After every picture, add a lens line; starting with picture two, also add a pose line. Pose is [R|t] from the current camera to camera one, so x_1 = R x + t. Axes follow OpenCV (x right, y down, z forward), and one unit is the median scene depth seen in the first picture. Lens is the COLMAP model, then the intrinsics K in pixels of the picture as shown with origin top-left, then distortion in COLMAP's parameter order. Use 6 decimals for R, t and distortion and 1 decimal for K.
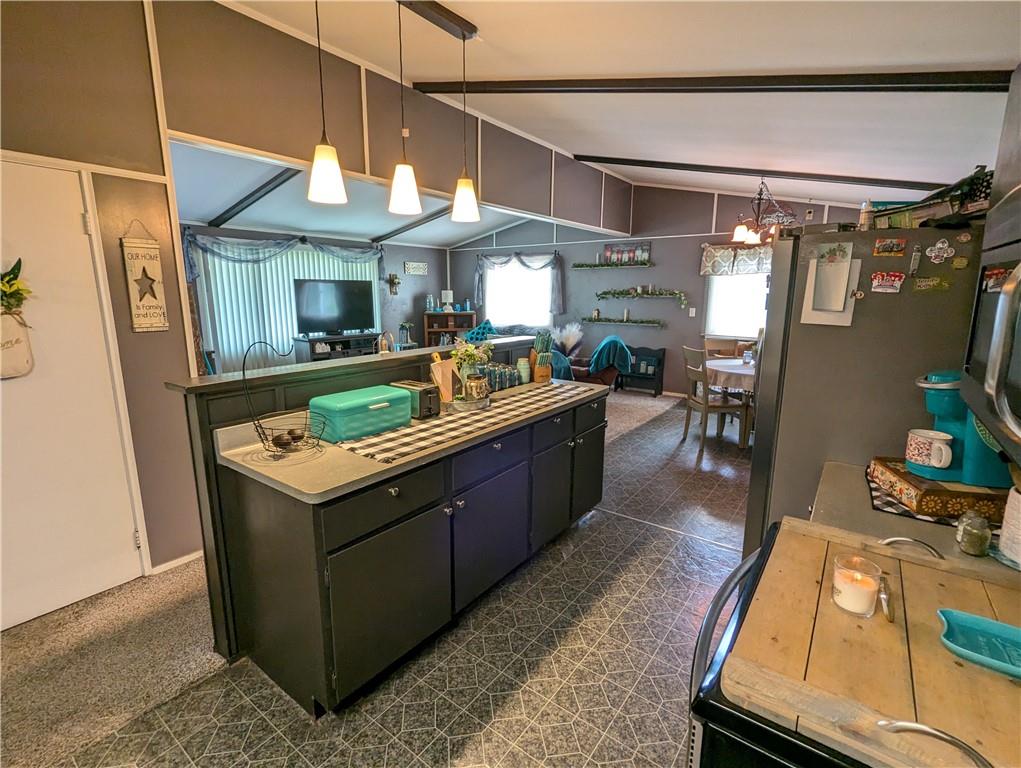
lens RADIAL K [[483.1, 0, 515.4], [0, 483.1, 384.0], [0, 0, 1]] dist [-0.001790, 0.001288]
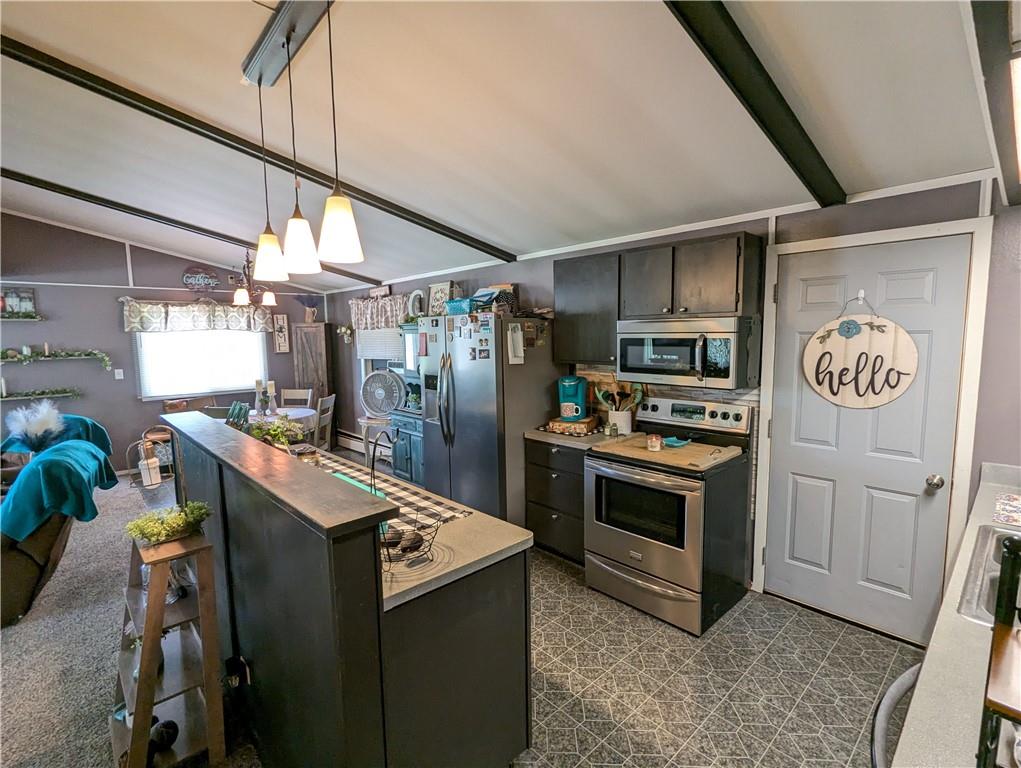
lens RADIAL K [[483.1, 0, 504.3], [0, 483.1, 377.0], [0, 0, 1]] dist [-0.001790, 0.001288]
pose [[0.197773, -0.091614, 0.975957, -0.318232], [0.205606, 0.977353, 0.050079, -0.043858], [-0.958442, 0.190759, 0.212131, 0.156545]]
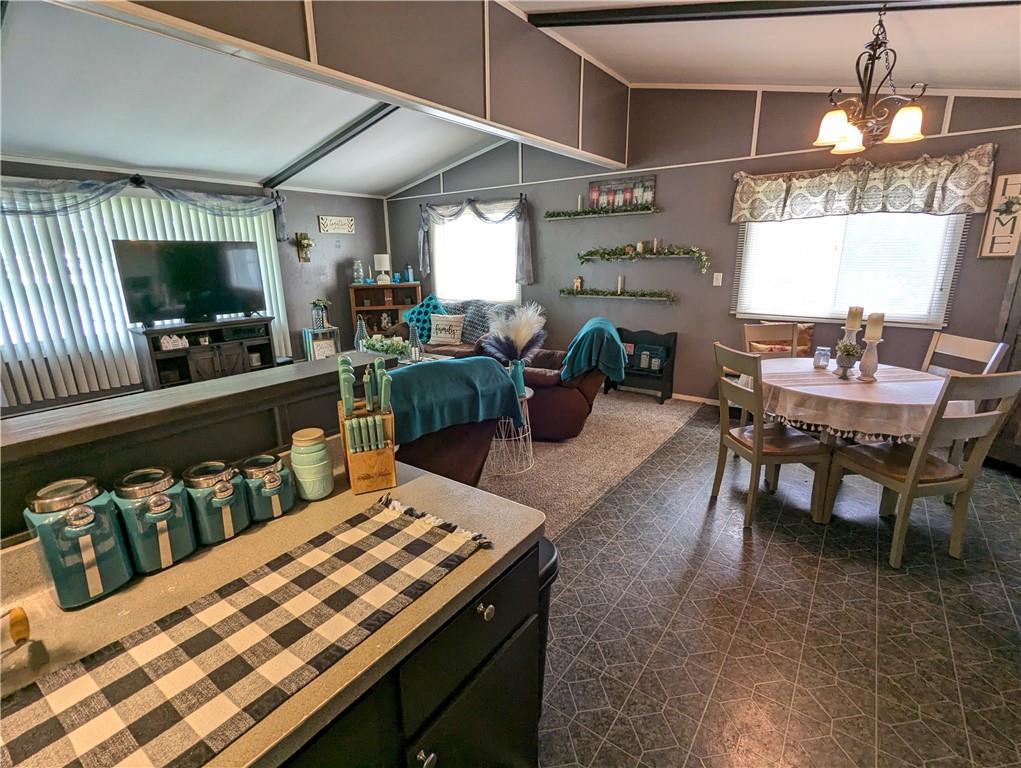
lens RADIAL K [[483.1, 0, 513.4], [0, 483.1, 386.0], [0, 0, 1]] dist [-0.001790, 0.001288]
pose [[0.999823, -0.017274, -0.007493, 0.078259], [0.017772, 0.997220, 0.072364, -0.050753], [0.006222, -0.072485, 0.997350, 0.296417]]
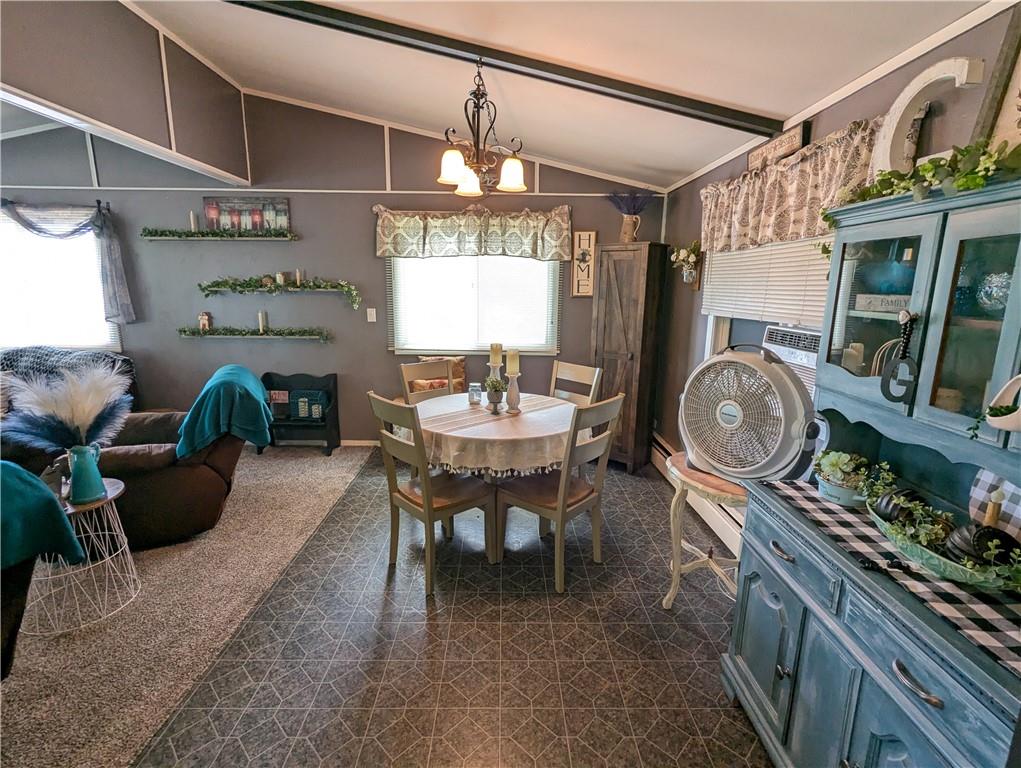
lens RADIAL K [[483.1, 0, 505.9], [0, 483.1, 387.1], [0, 0, 1]] dist [-0.001790, 0.001288]
pose [[0.805826, -0.118673, 0.580139, 0.120875], [0.105596, 0.992808, 0.056412, -0.067310], [-0.582662, 0.015802, 0.812561, 0.358655]]
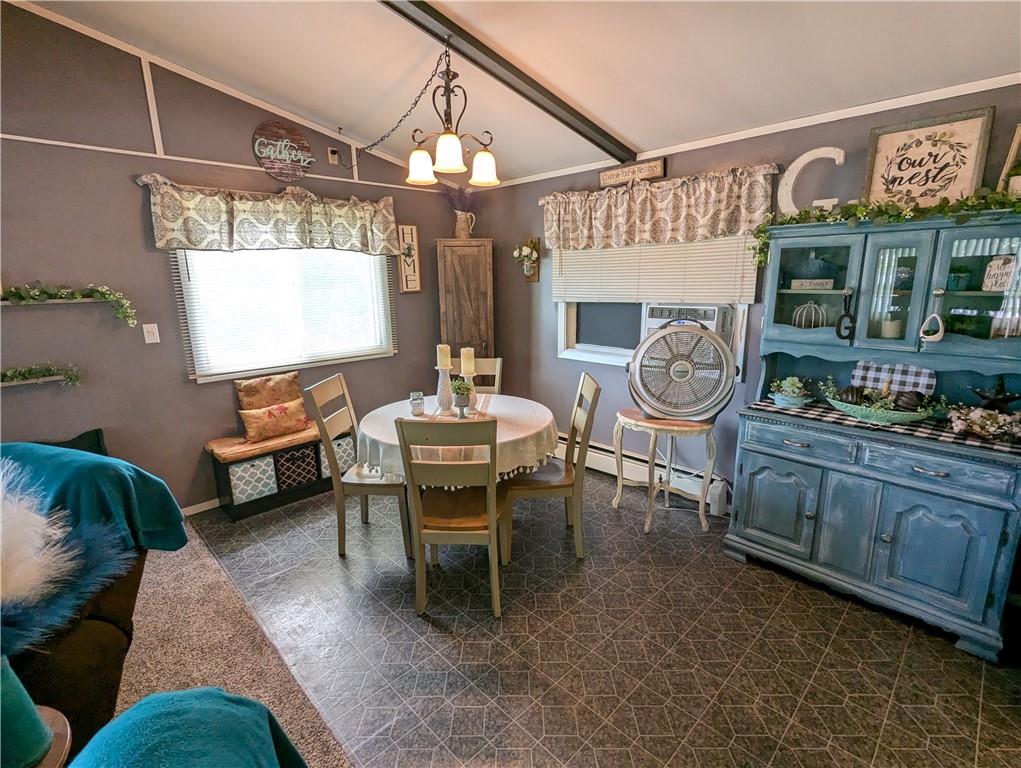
lens RADIAL K [[483.1, 0, 513.0], [0, 483.1, 386.8], [0, 0, 1]] dist [-0.001790, 0.001288]
pose [[0.174332, -0.229293, 0.957619, -0.010109], [0.206479, 0.959402, 0.192131, -0.112802], [-0.962795, 0.164234, 0.214598, 0.566960]]
